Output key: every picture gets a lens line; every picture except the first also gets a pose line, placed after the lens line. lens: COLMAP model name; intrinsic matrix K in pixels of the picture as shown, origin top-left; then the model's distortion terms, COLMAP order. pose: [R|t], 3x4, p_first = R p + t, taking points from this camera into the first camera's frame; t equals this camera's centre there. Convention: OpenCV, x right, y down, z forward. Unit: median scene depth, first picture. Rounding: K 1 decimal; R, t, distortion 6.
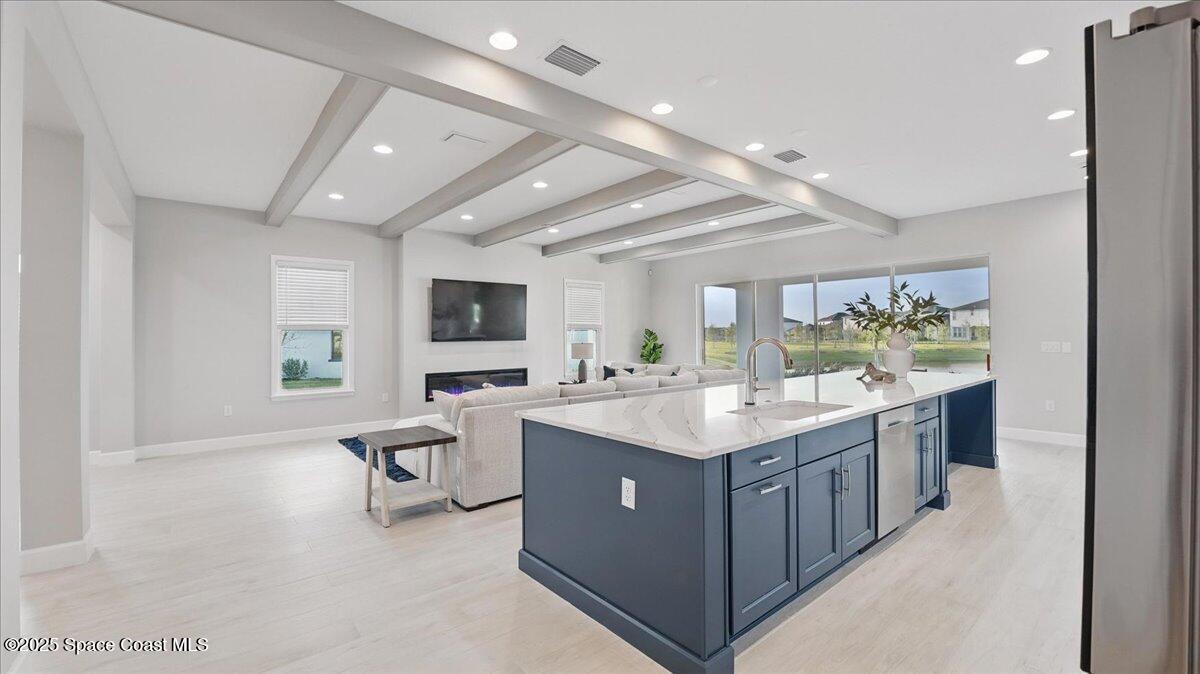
lens RADIAL K [[490.2, 0, 588.1], [0, 490.2, 334.3], [0, 0, 1]] dist [-0.030241, -0.000092]
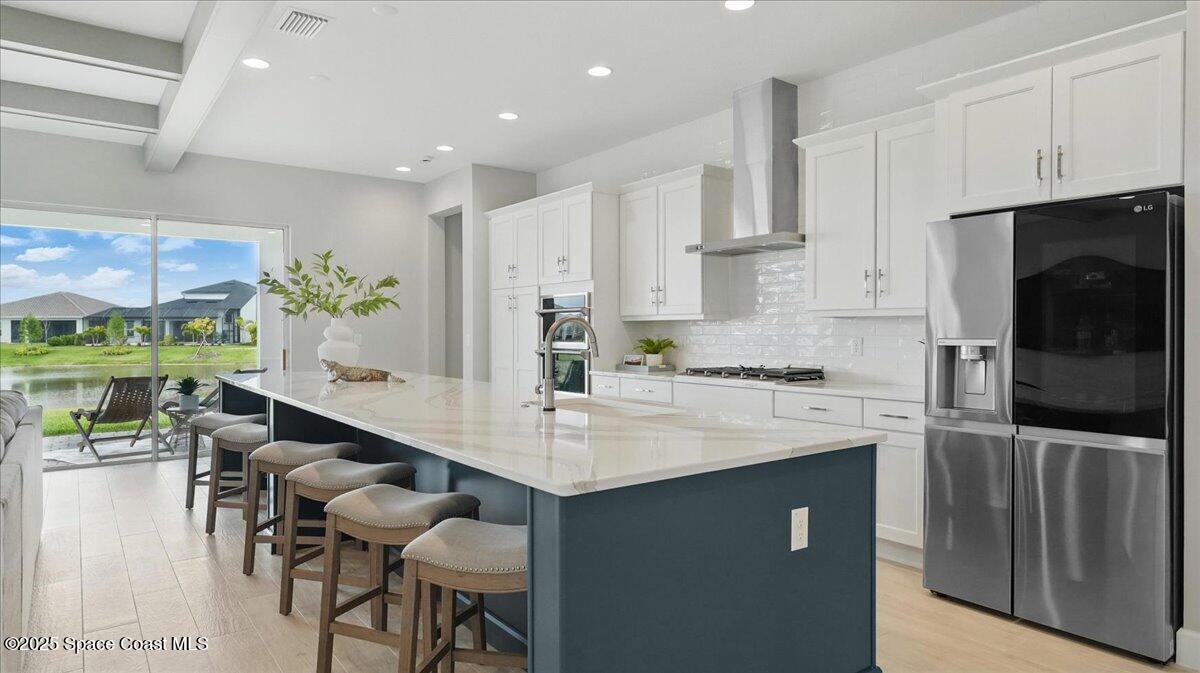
lens RADIAL K [[696.6, 0, 582.8], [0, 696.6, 330.8], [0, 0, 1]] dist [0.002384, 0.000601]
pose [[0.051631, 0.009185, 0.998624, -0.351266], [-0.005160, 0.999947, -0.008931, 0.020227], [-0.998653, -0.004692, 0.051676, 0.476979]]
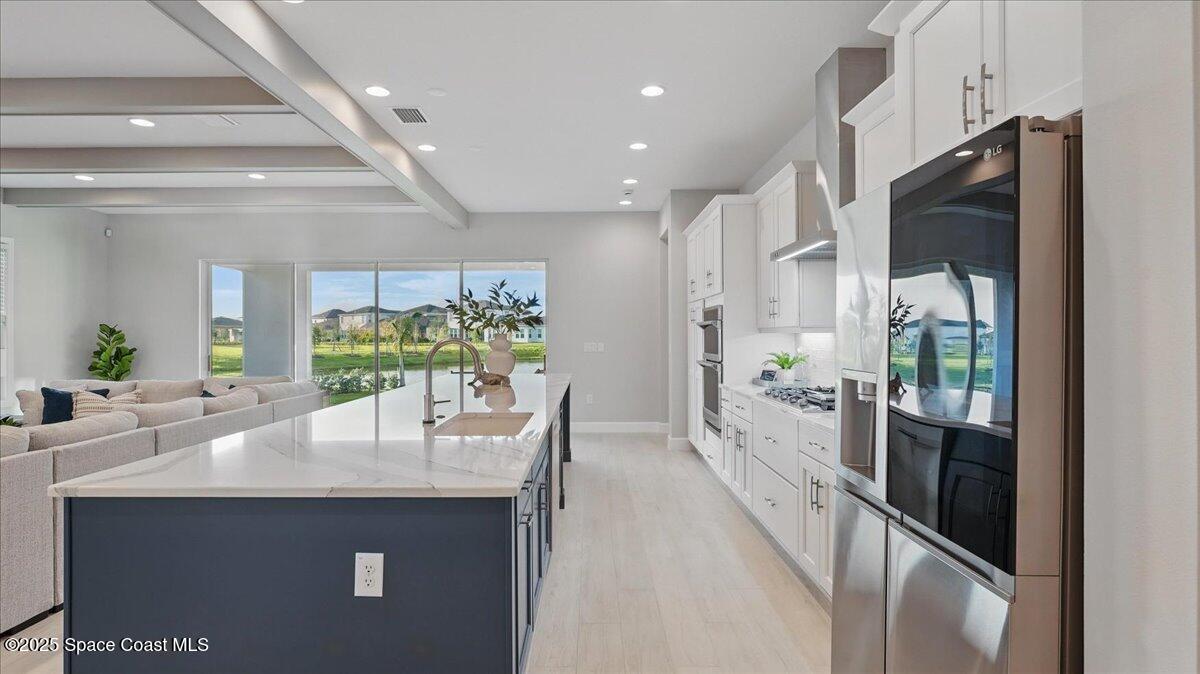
lens RADIAL K [[601.1, 0, 591.2], [0, 601.1, 334.4], [0, 0, 1]] dist [-0.010681, -0.000855]
pose [[0.632145, 0.006852, 0.774820, -0.133623], [-0.006437, 0.999973, -0.003592, 0.001943], [-0.774824, -0.002717, 0.632172, 0.100469]]
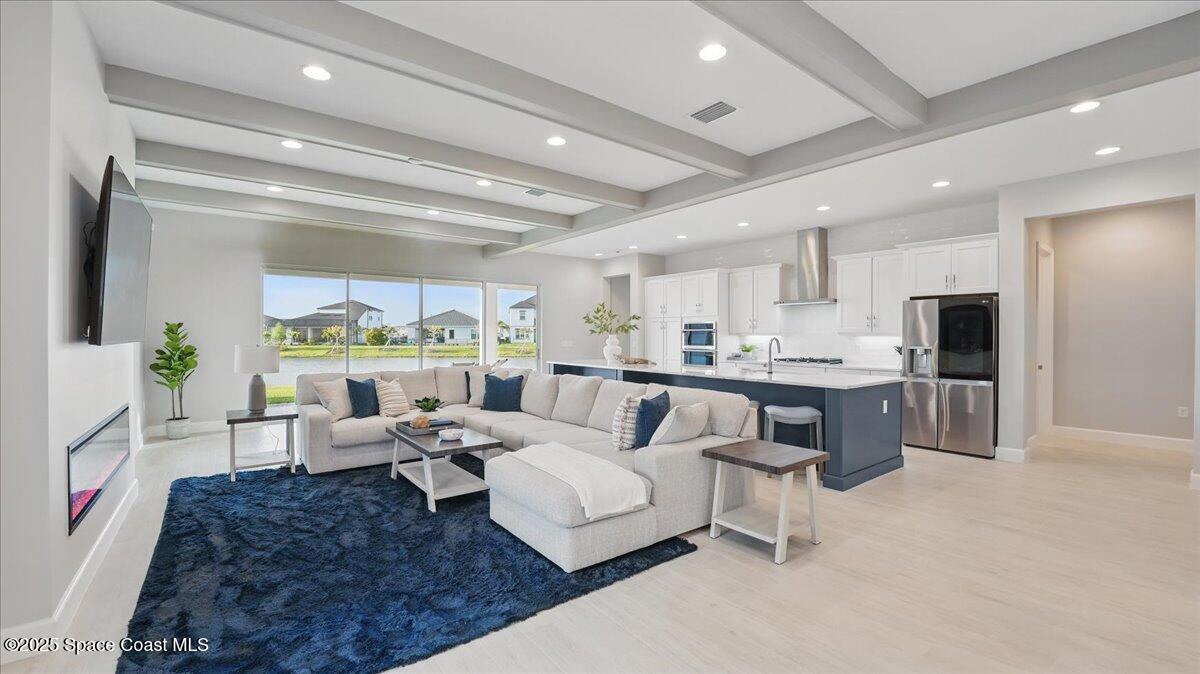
lens RADIAL K [[490.2, 0, 588.1], [0, 490.2, 334.3], [0, 0, 1]] dist [-0.030241, -0.000092]
pose [[0.036893, 0.011312, 0.999255, -0.820780], [-0.008063, 0.999907, -0.011022, 0.011859], [-0.999287, -0.007650, 0.036981, 0.859690]]
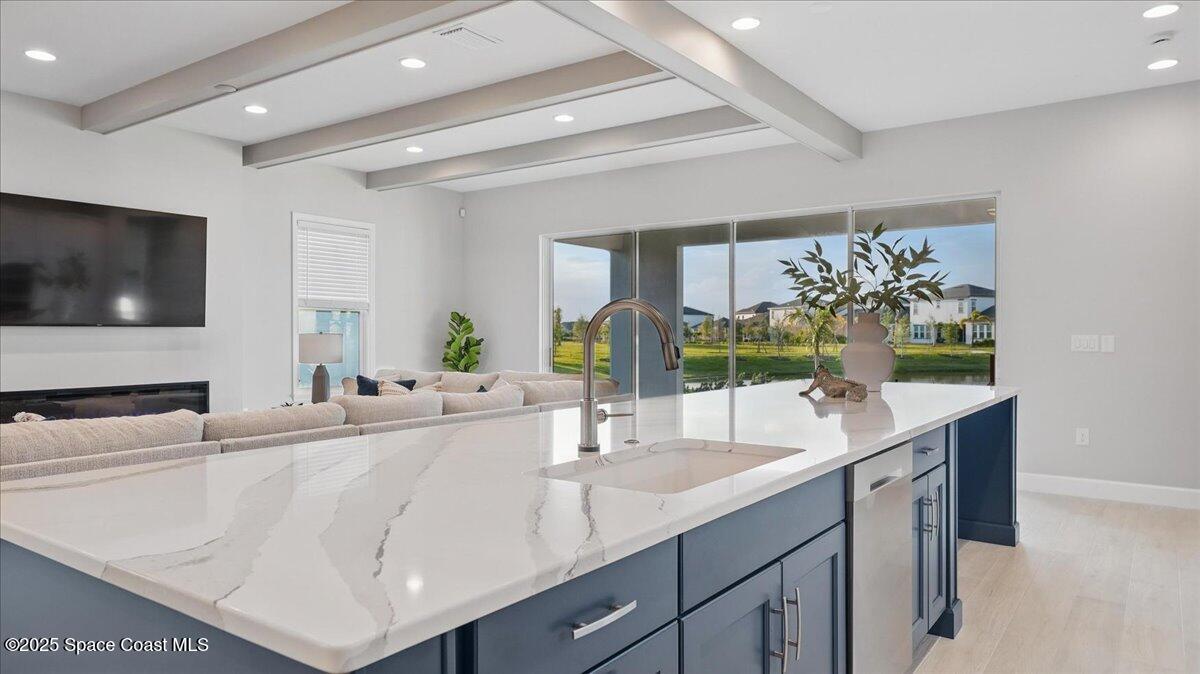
lens RADIAL K [[776.0, 0, 587.4], [0, 776.0, 342.4], [0, 0, 1]] dist [0.017694, -0.000169]
pose [[0.968005, 0.007632, 0.250813, 0.081538], [-0.011429, 0.999841, 0.013685, 0.019389], [-0.250669, -0.016114, 0.967939, 0.171932]]
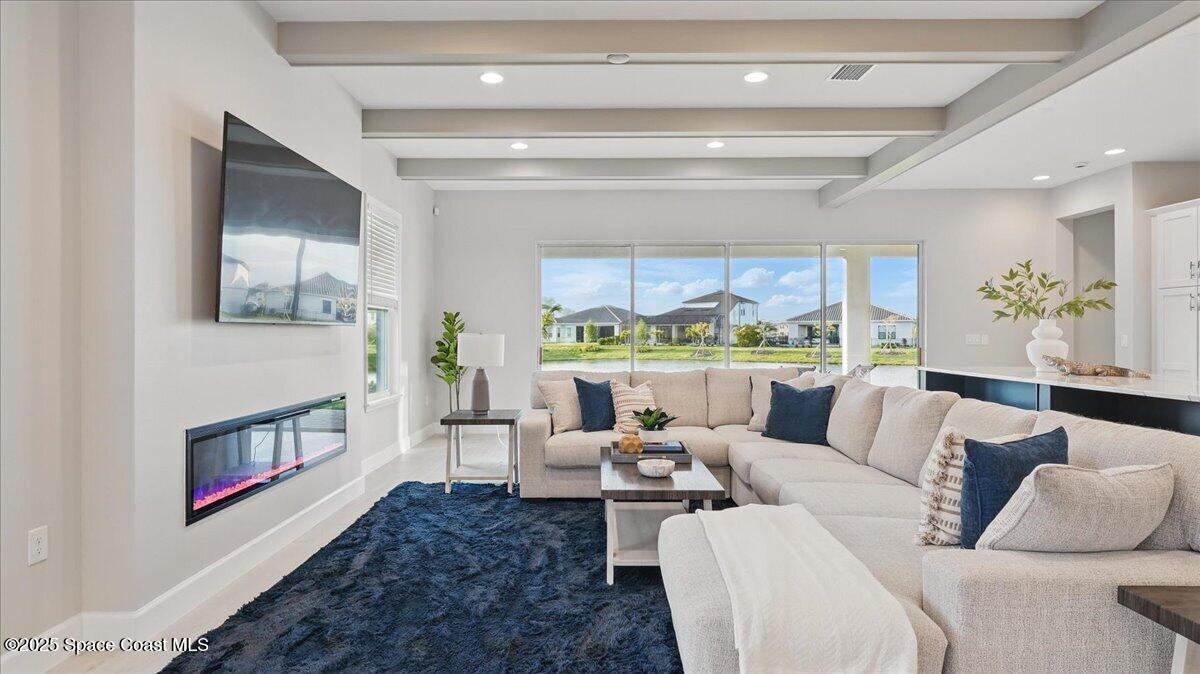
lens RADIAL K [[651.4, 0, 586.8], [0, 651.4, 333.6], [0, 0, 1]] dist [-0.001264, -0.000872]
pose [[0.645307, 0.009975, 0.763858, -0.625282], [-0.010354, 0.999937, -0.004310, 0.029318], [-0.763853, -0.005128, 0.645369, 0.741744]]
